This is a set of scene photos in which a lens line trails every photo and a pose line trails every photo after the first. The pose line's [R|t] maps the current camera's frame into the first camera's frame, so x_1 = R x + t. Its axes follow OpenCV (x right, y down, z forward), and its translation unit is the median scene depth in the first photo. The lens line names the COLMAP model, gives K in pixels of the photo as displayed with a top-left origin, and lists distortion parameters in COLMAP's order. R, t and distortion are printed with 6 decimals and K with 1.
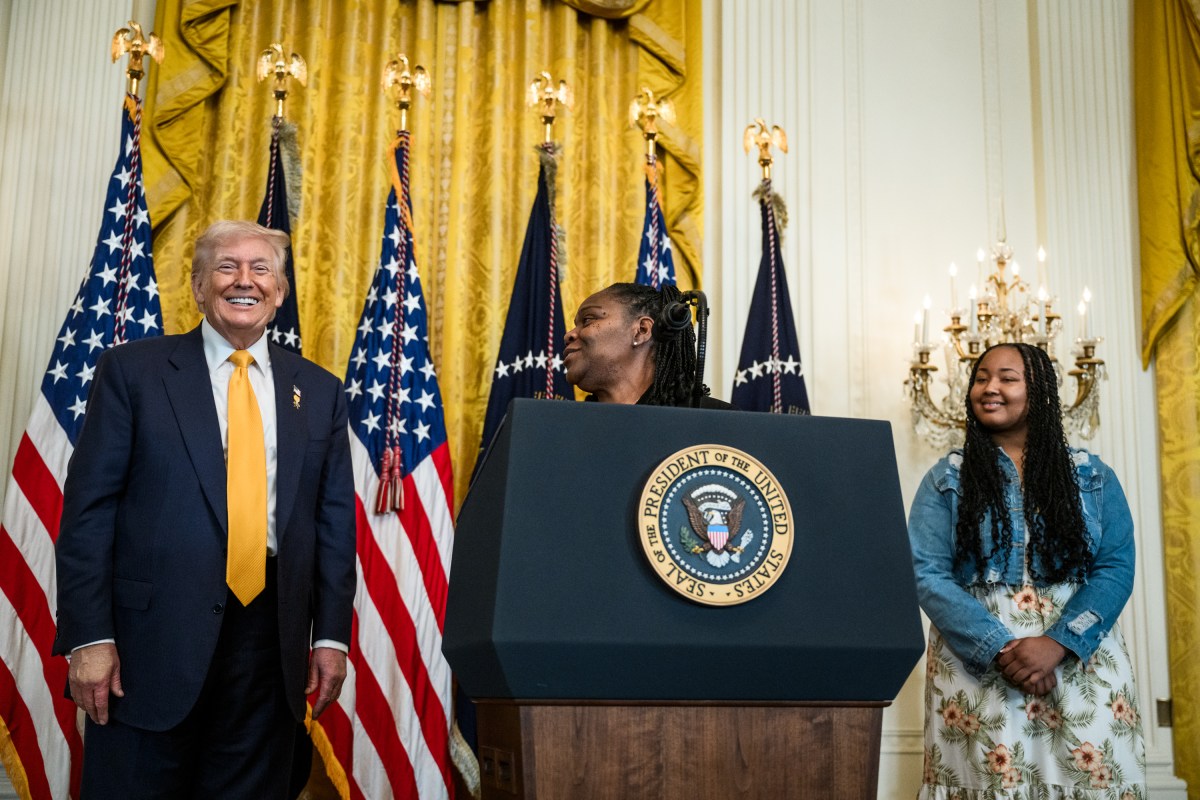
lens RADIAL K [[1443.7, 0, 616.2], [0, 1443.7, 398.9], [0, 0, 1]] dist [-0.000004, 0.001409]
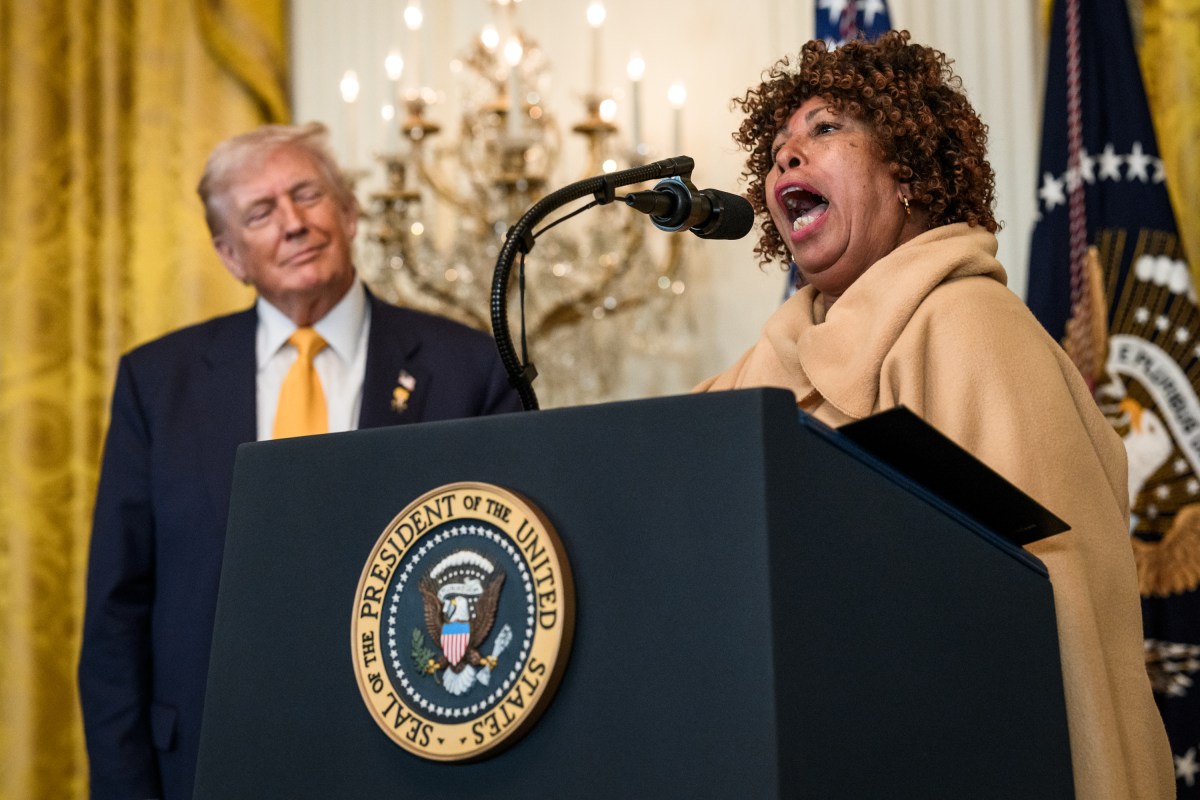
lens RADIAL K [[3309.0, 0, 512.3], [0, 3309.0, 396.5], [0, 0, 1]] dist [0.020014, 0.041870]
pose [[0.568229, -0.112059, -0.815204, 1.165591], [0.185036, 0.982713, -0.006107, 0.009650], [0.801796, -0.147372, 0.579141, 0.251005]]
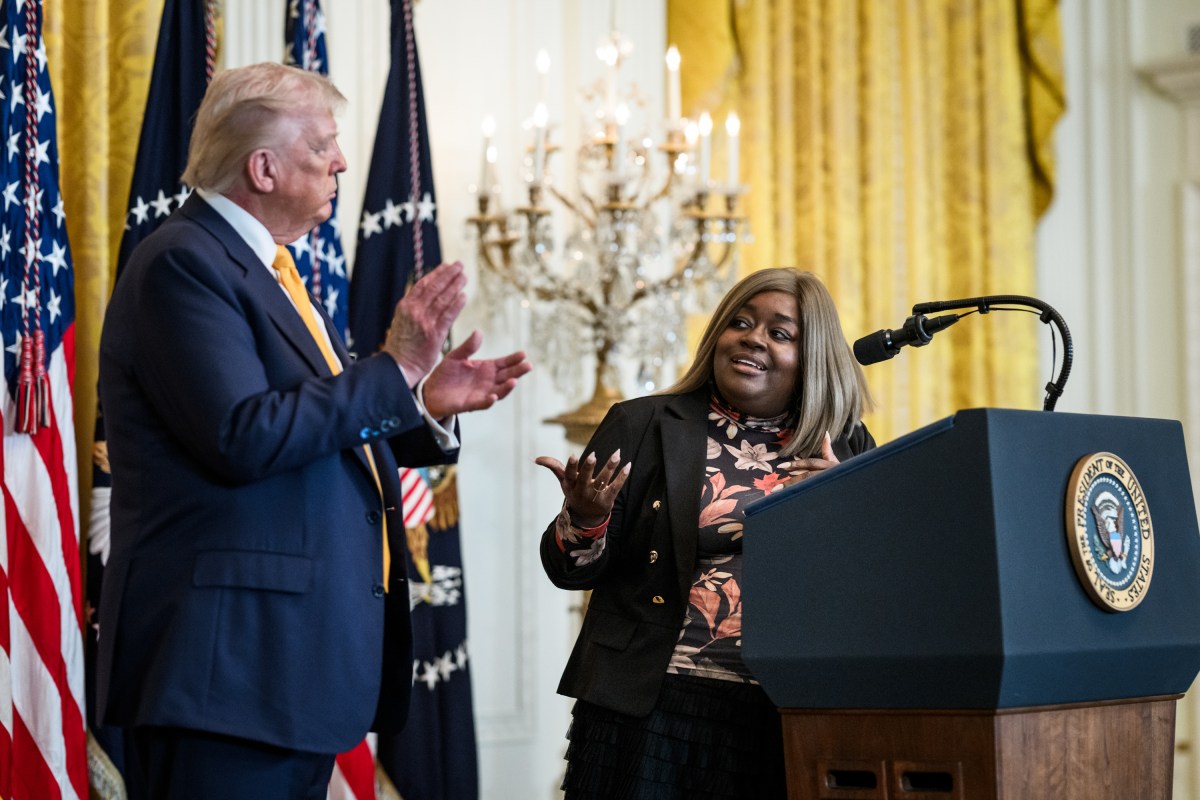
lens RADIAL K [[3100.0, 0, 600.0], [0, 3100.0, 400.0], [0, 0, 1]] dist [-0.002459, -0.101885]
pose [[0.799106, 0.013163, 0.601046, -1.520120], [-0.090683, 0.990961, 0.098863, -0.187088], [-0.594311, -0.133506, 0.793076, -0.507524]]
